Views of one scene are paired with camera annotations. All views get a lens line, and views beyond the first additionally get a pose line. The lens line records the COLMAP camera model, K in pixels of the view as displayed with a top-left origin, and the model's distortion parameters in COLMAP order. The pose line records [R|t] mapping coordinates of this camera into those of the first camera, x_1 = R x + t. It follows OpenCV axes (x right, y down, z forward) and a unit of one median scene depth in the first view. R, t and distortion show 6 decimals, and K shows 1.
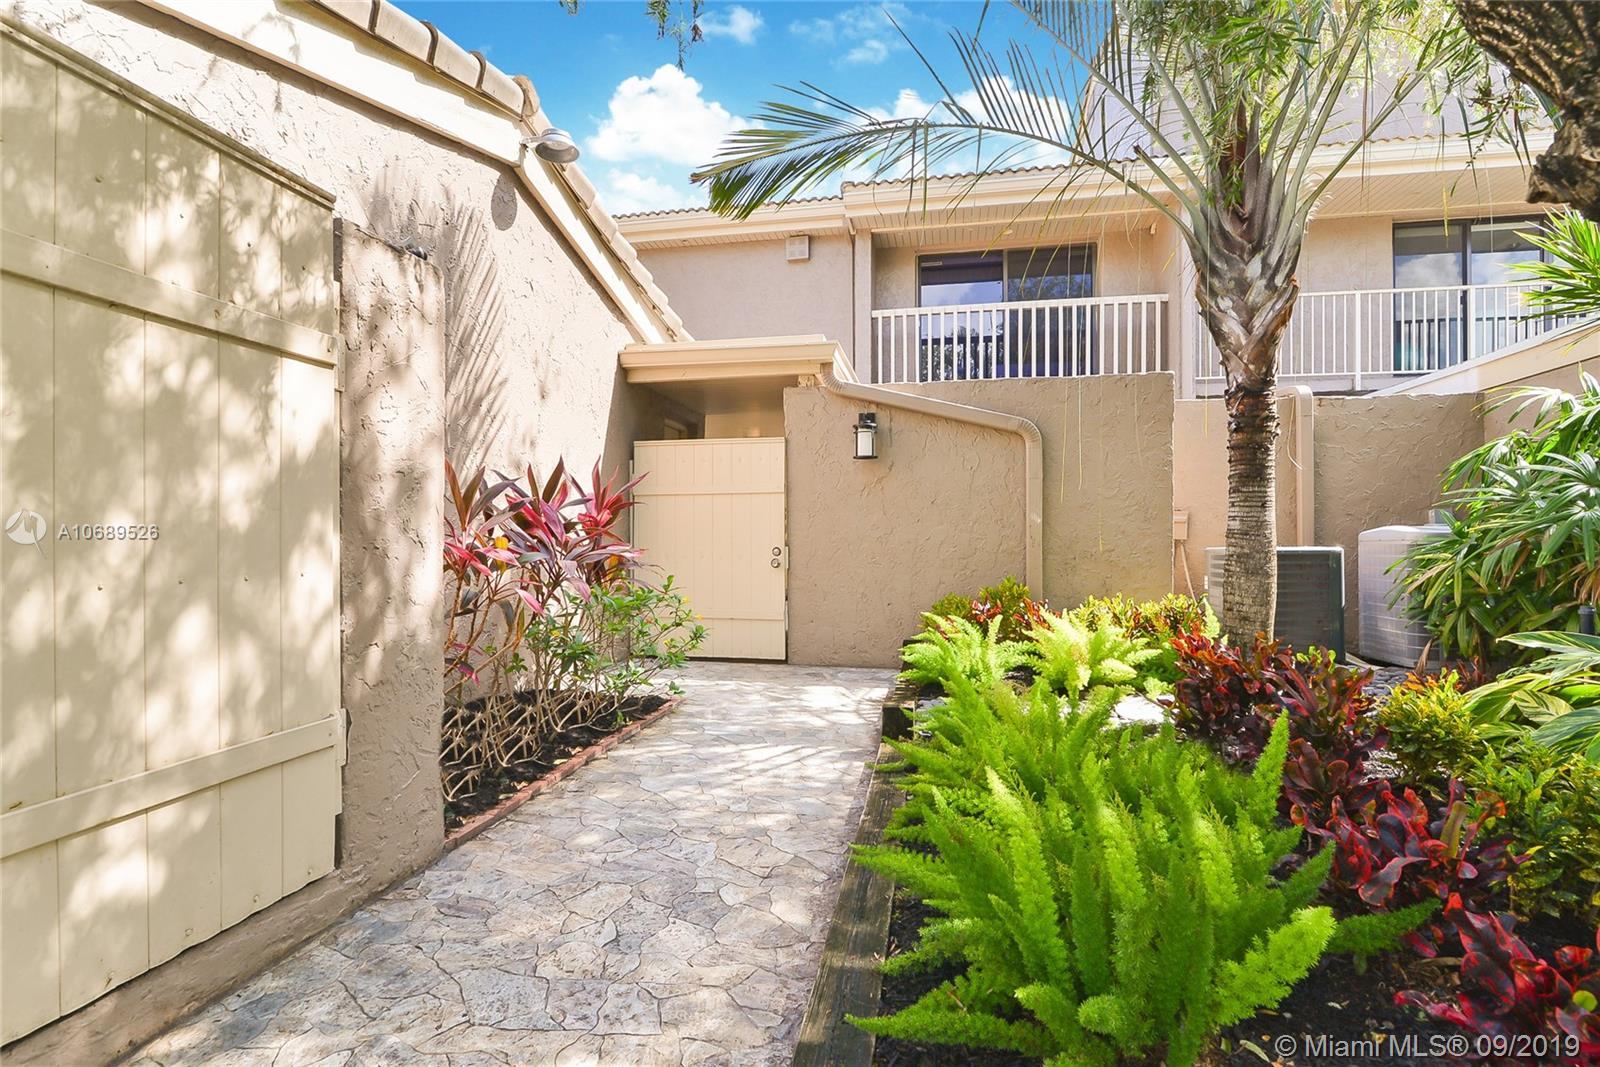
lens RADIAL K [[741.7, 0, 802.6], [0, 741.7, 534.9], [0, 0, 1]] dist [-0.010616, -0.001260]
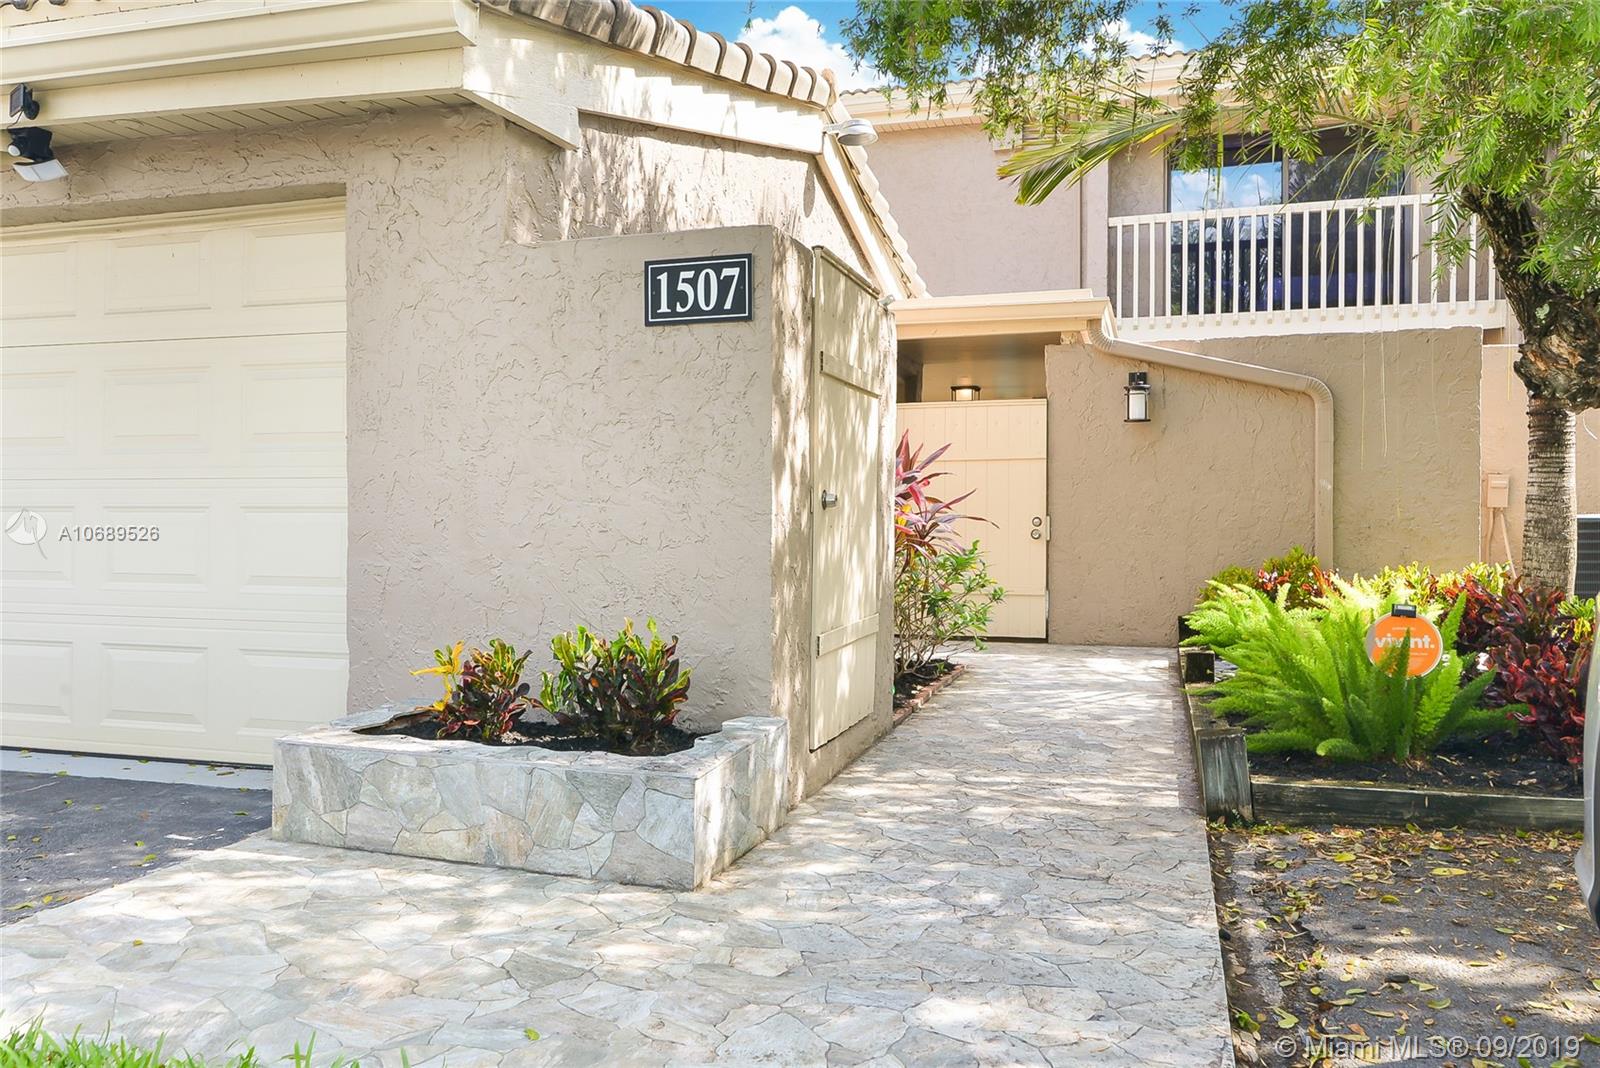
lens RADIAL K [[1252.2, 0, 797.0], [0, 1252.2, 532.9], [0, 0, 1]] dist [0.010509, -0.000526]
pose [[0.995723, -0.002819, -0.092347, -0.213530], [0.004525, 0.999823, 0.018270, 0.006798], [0.092280, -0.018610, 0.995559, -0.668795]]
